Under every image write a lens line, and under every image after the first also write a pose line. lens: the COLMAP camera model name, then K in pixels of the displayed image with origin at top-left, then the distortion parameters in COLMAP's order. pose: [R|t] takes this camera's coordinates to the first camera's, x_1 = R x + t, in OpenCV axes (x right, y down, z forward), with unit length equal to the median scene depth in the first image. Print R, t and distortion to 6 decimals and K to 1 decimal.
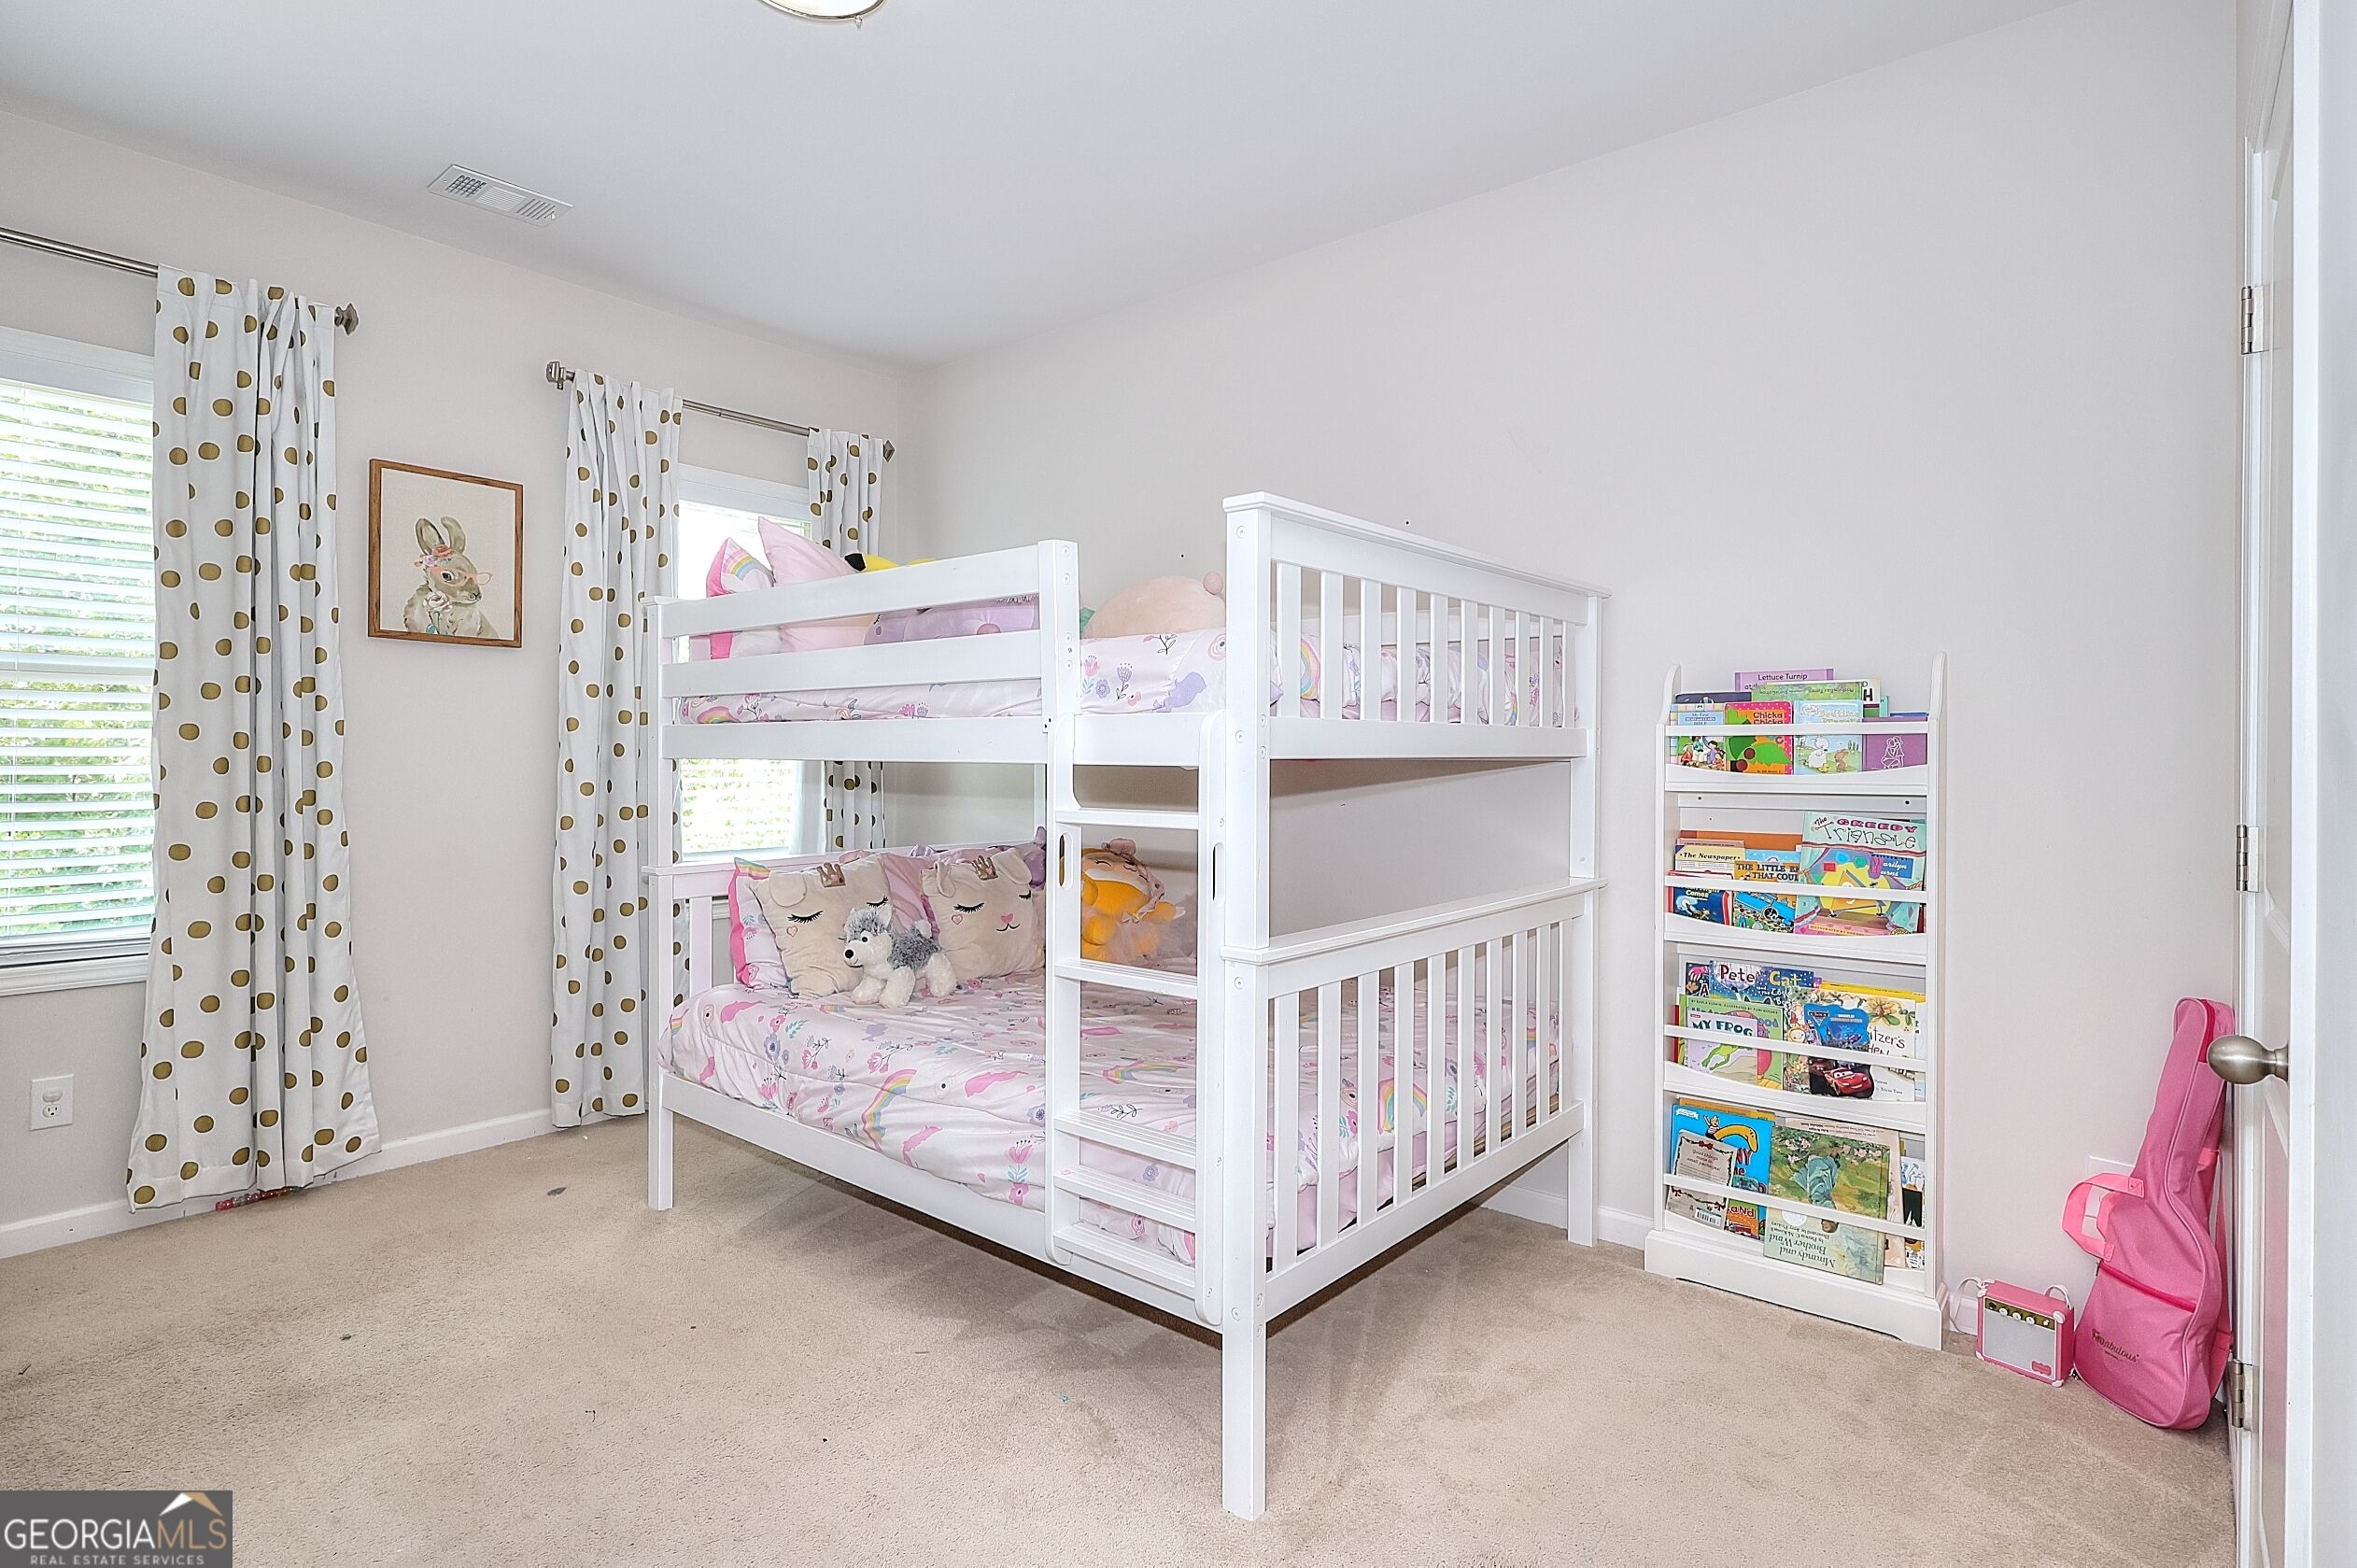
lens RADIAL K [[1223.2, 0, 1178.5], [0, 1223.2, 774.7], [0, 0, 1]] dist [0.000637, 0.000004]
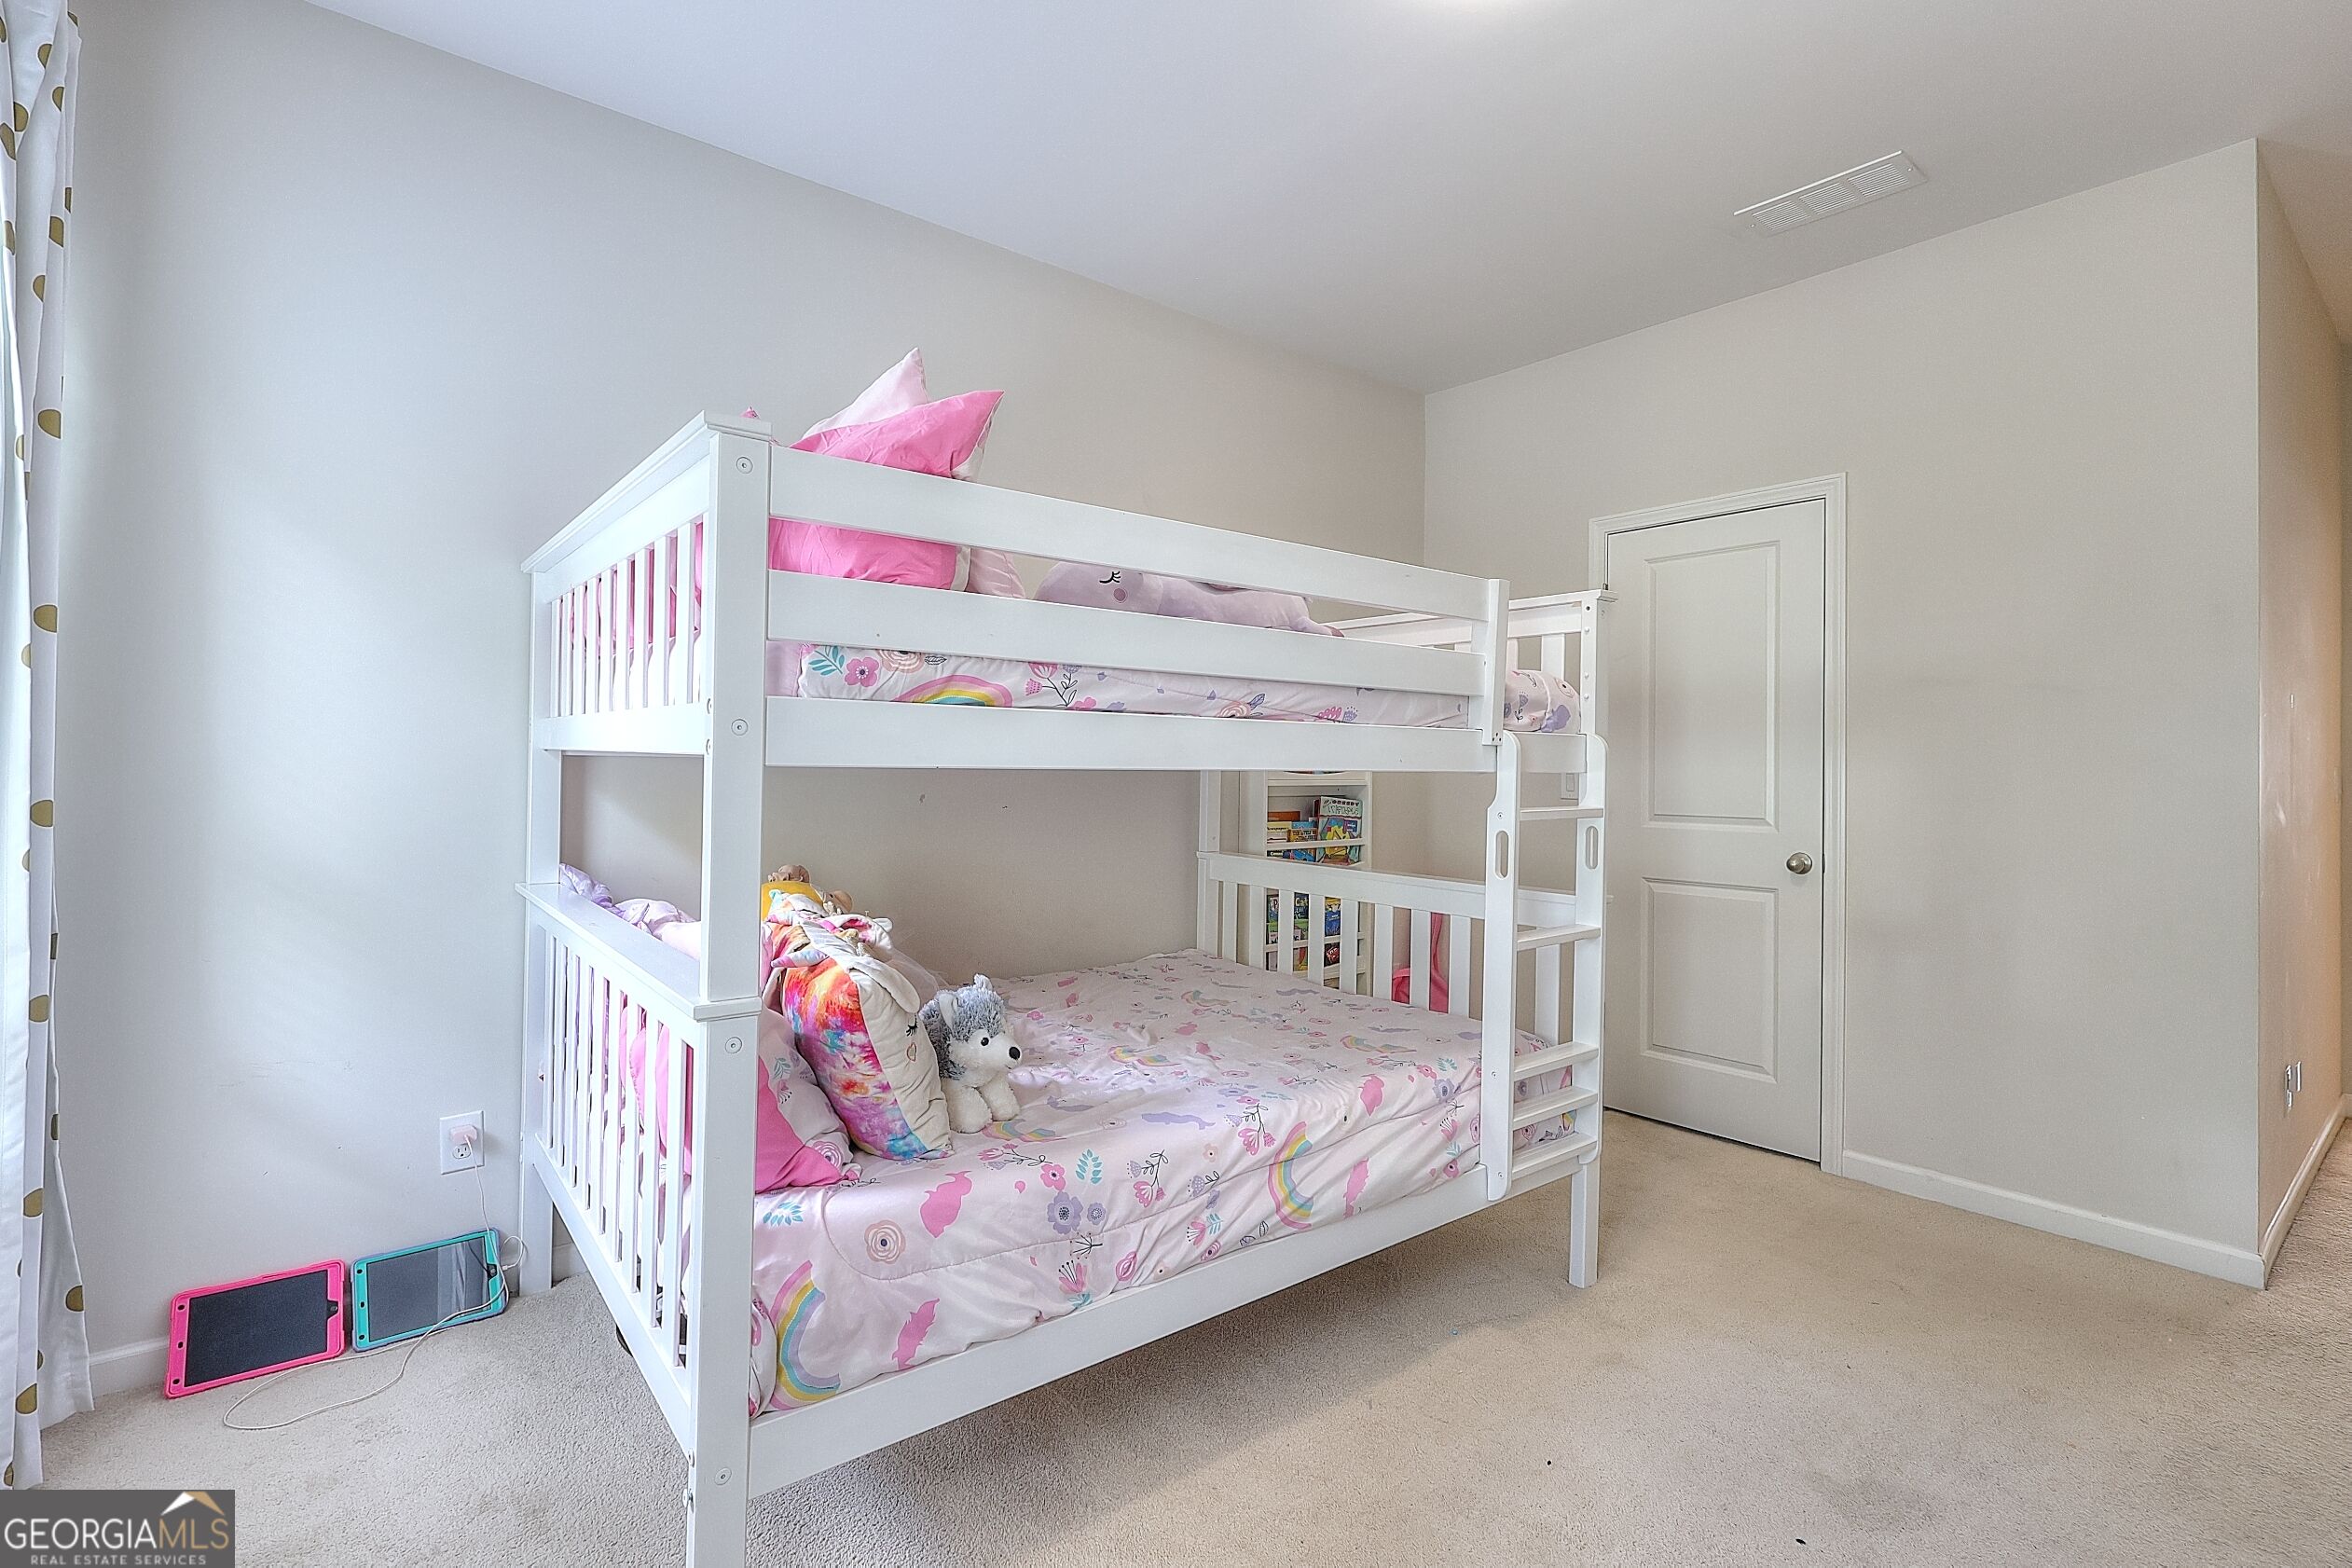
lens RADIAL K [[1091.2, 0, 1176.4], [0, 1091.2, 760.3], [0, 0, 1]] dist [-0.016697, -0.000094]
pose [[0.185945, 0.001548, 0.982559, -0.981277], [0.006837, 0.999973, -0.002869, -0.016488], [-0.982536, 0.007251, 0.185929, 0.923695]]
